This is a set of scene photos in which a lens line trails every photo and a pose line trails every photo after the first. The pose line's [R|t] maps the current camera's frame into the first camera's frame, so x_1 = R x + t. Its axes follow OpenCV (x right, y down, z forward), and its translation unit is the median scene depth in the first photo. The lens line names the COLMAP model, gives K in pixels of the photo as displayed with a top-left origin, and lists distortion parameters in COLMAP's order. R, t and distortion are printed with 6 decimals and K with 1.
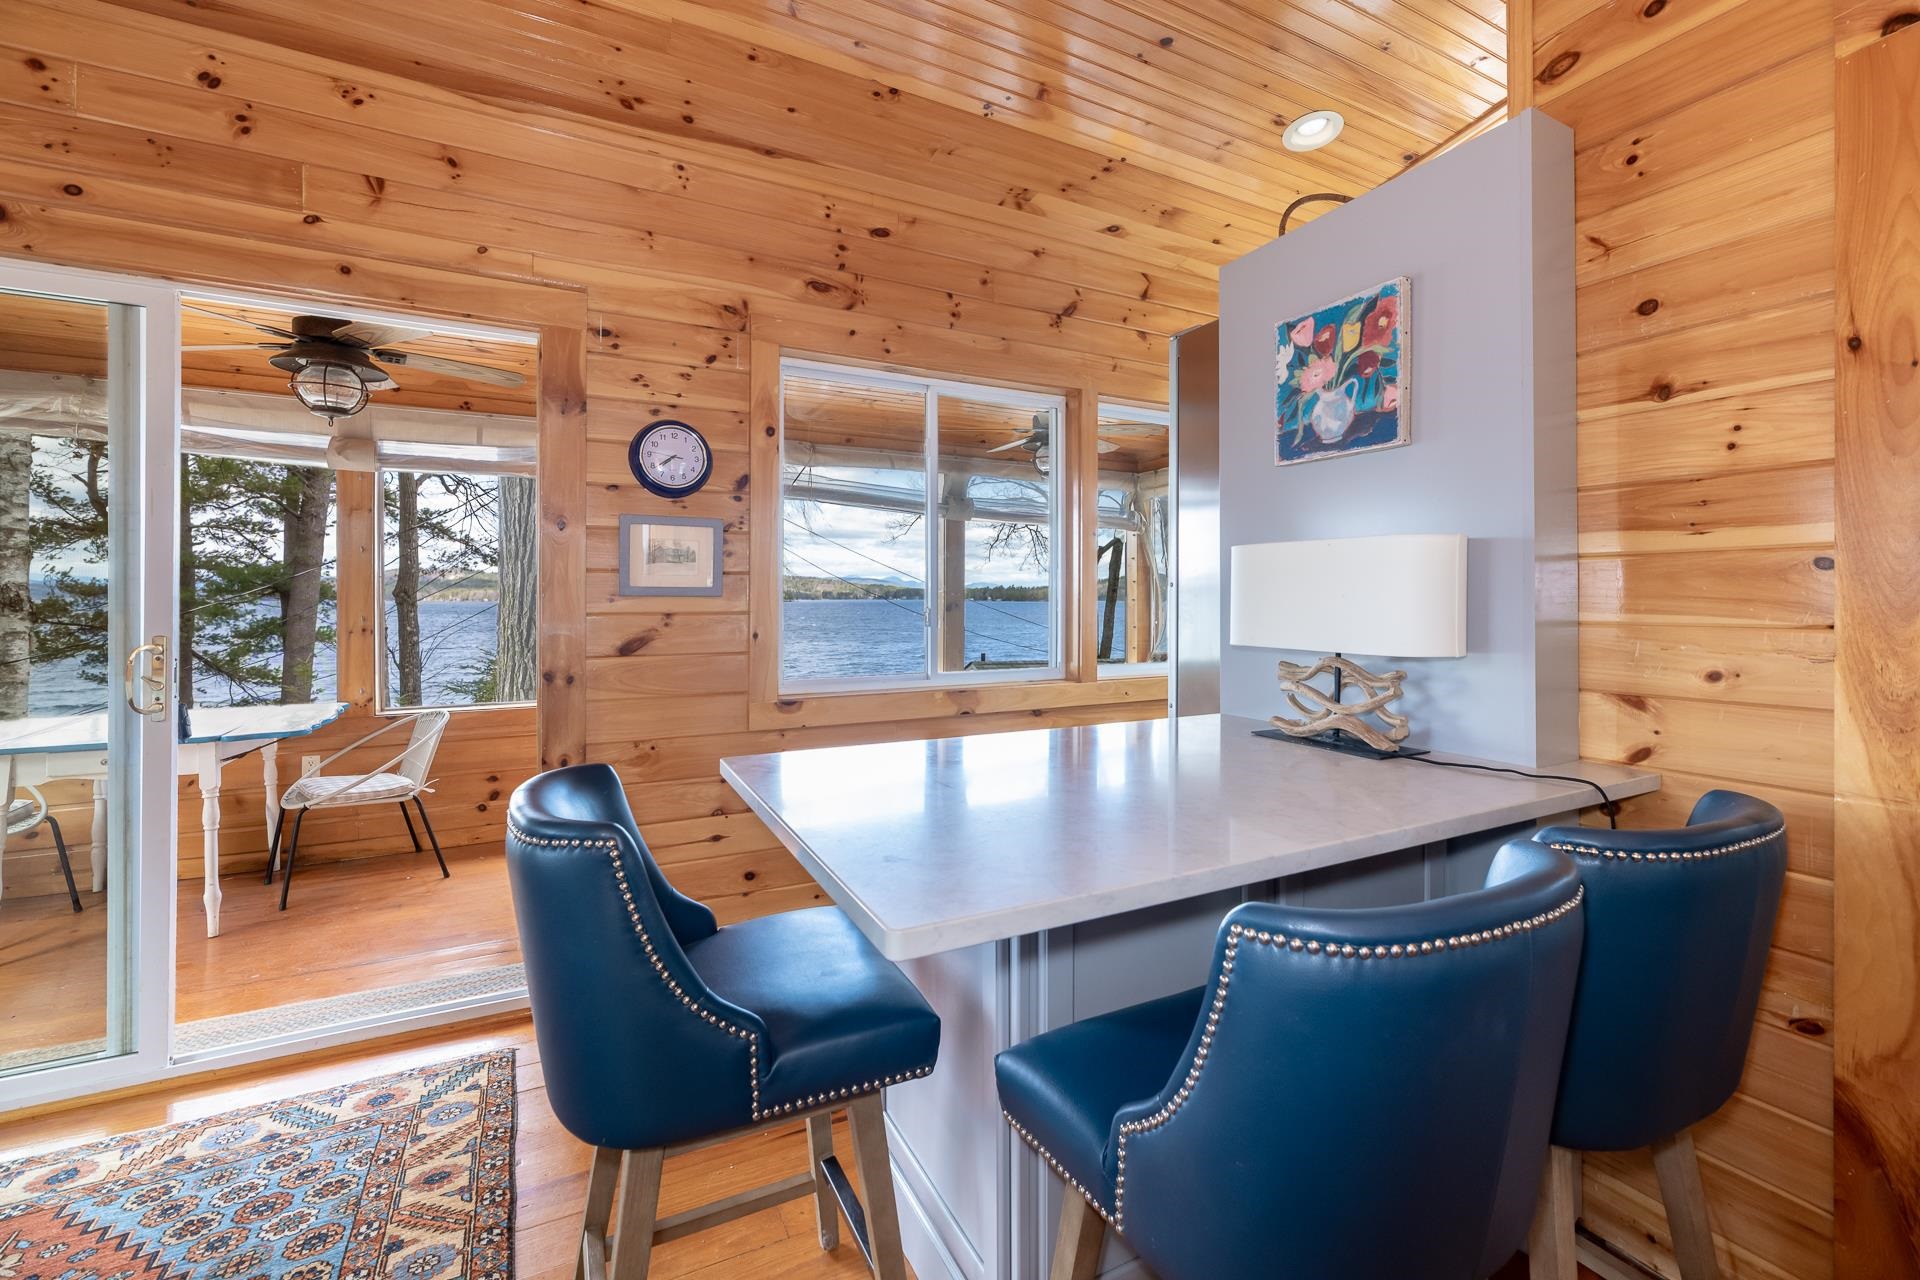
lens RADIAL K [[815.7, 0, 1015.7], [0, 815.7, 596.7], [0, 0, 1]] dist [-0.001596, -0.000064]
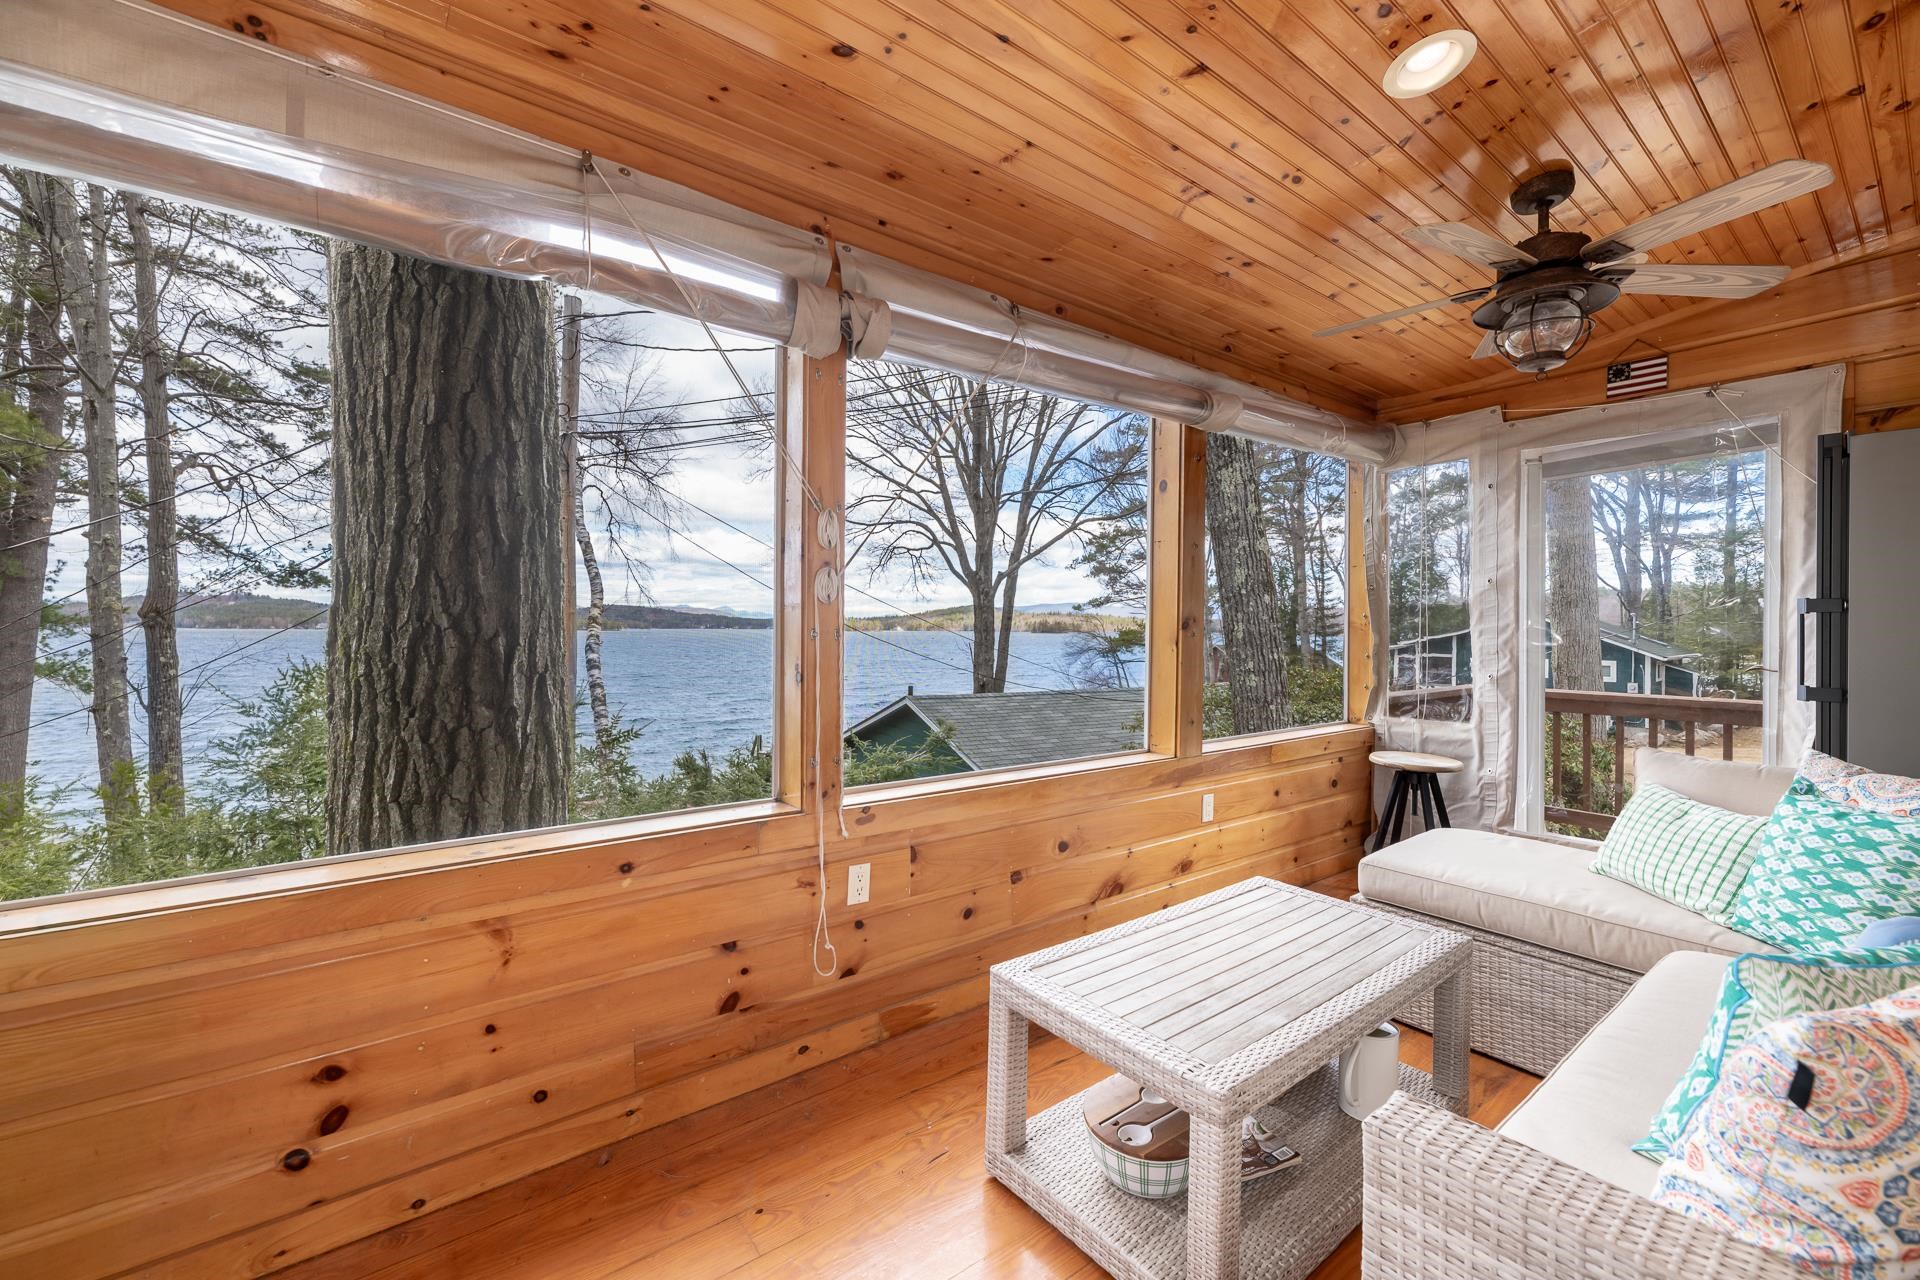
lens RADIAL K [[784.1, 0, 966.4], [0, 784.1, 628.6], [0, 0, 1]] dist [0.002452, 0.000646]
pose [[0.988958, 0.004803, 0.148115, -0.926985], [-0.005057, 0.999986, 0.001339, 0.048532], [-0.148107, -0.002073, 0.988969, 1.369946]]
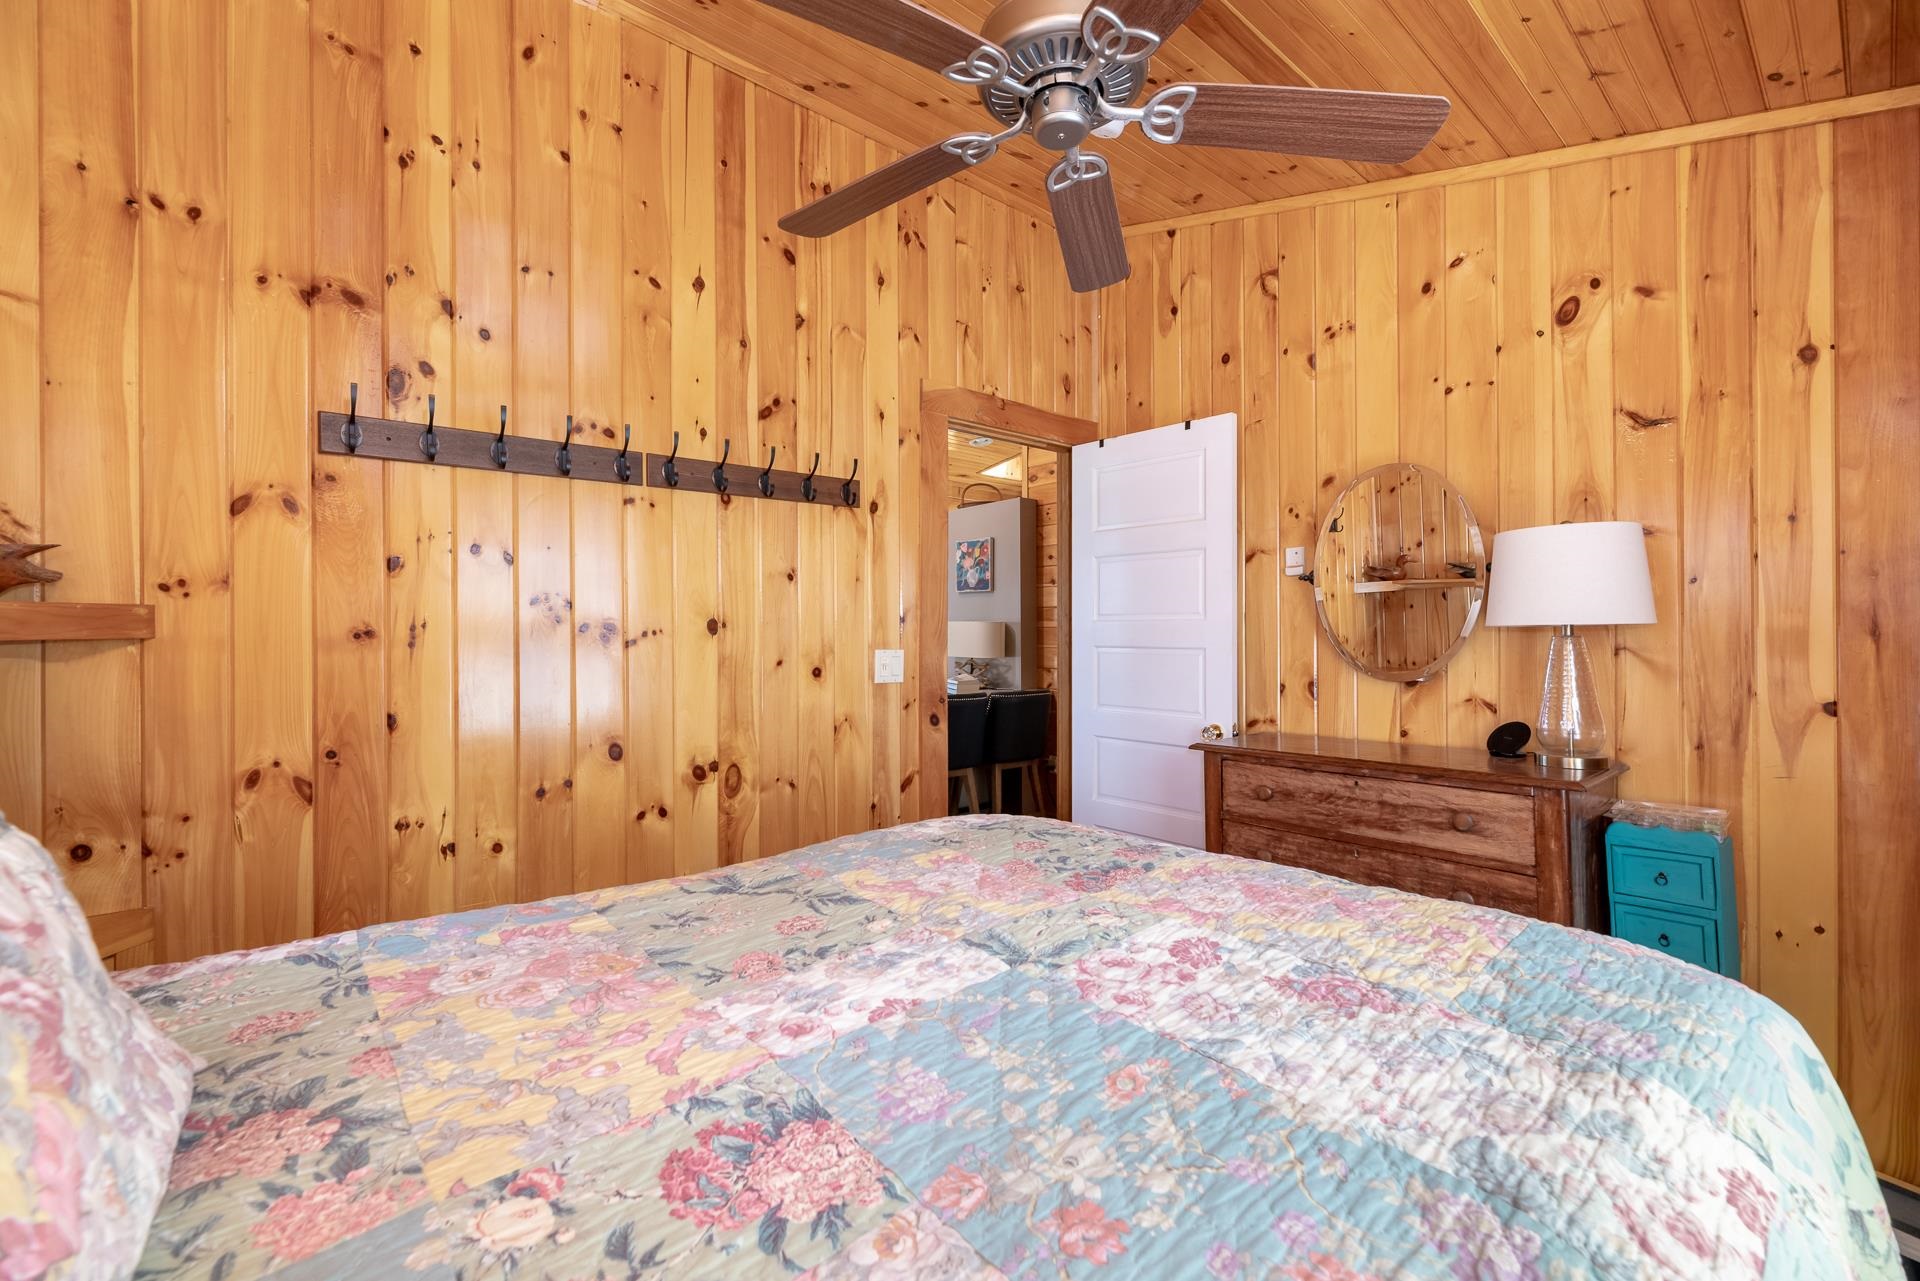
lens RADIAL K [[819.1, 0, 960.0], [0, 819.1, 640.5], [0, 0, 1]] dist [-0.000636, -0.000056]
pose [[0.977948, -0.002574, 0.208831, -0.255205], [0.001725, 0.999990, 0.004245, -0.008806], [-0.208839, -0.003791, 0.977943, -1.761602]]
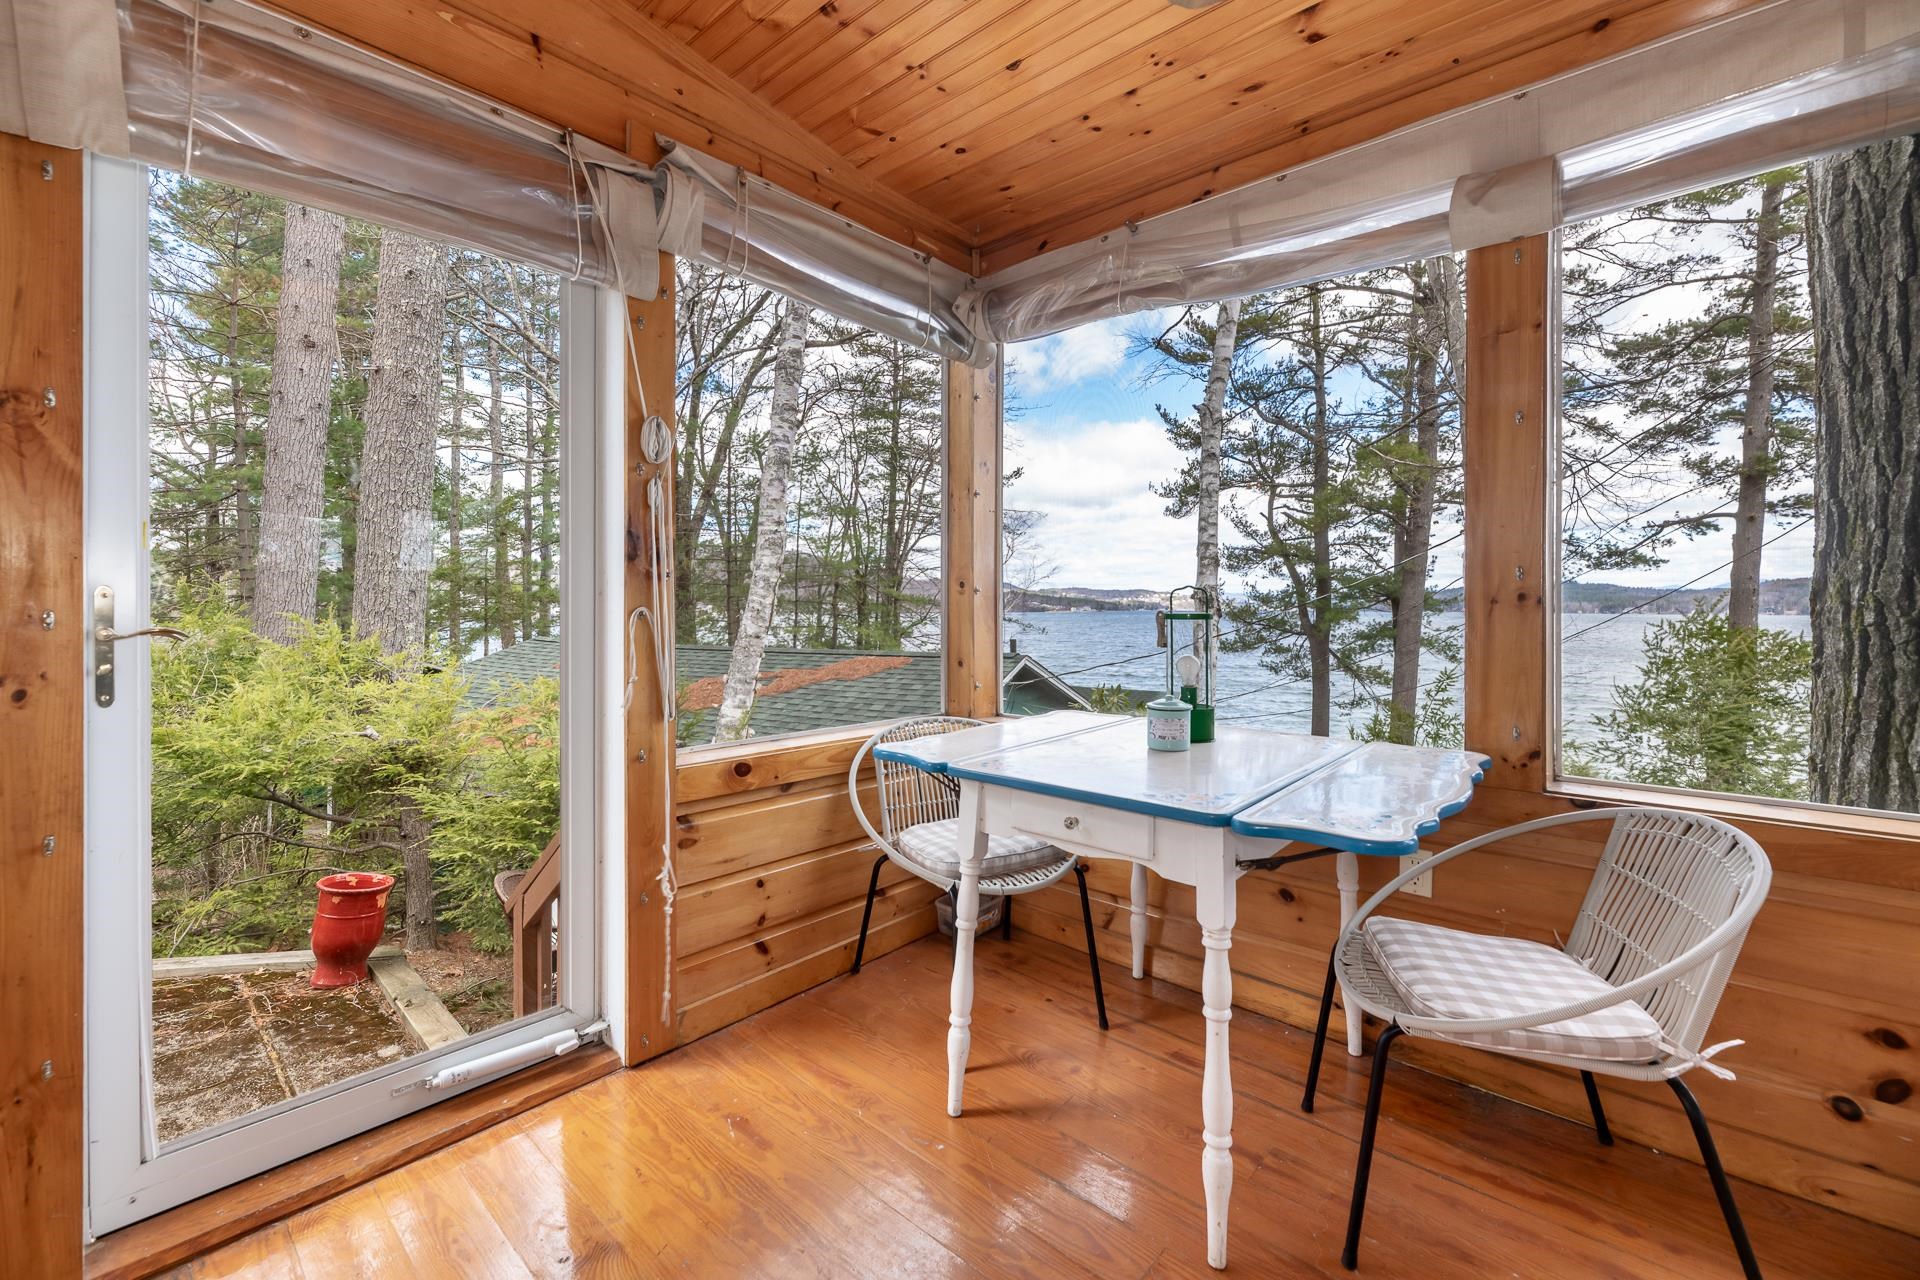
lens RADIAL K [[808.5, 0, 925.8], [0, 808.5, 608.9], [0, 0, 1]] dist [-0.001998, -0.000489]
pose [[0.307238, 0.002914, -0.951628, -1.001481], [-0.002204, 0.999995, 0.002351, 0.098324], [0.951630, 0.001375, 0.307243, 1.155305]]
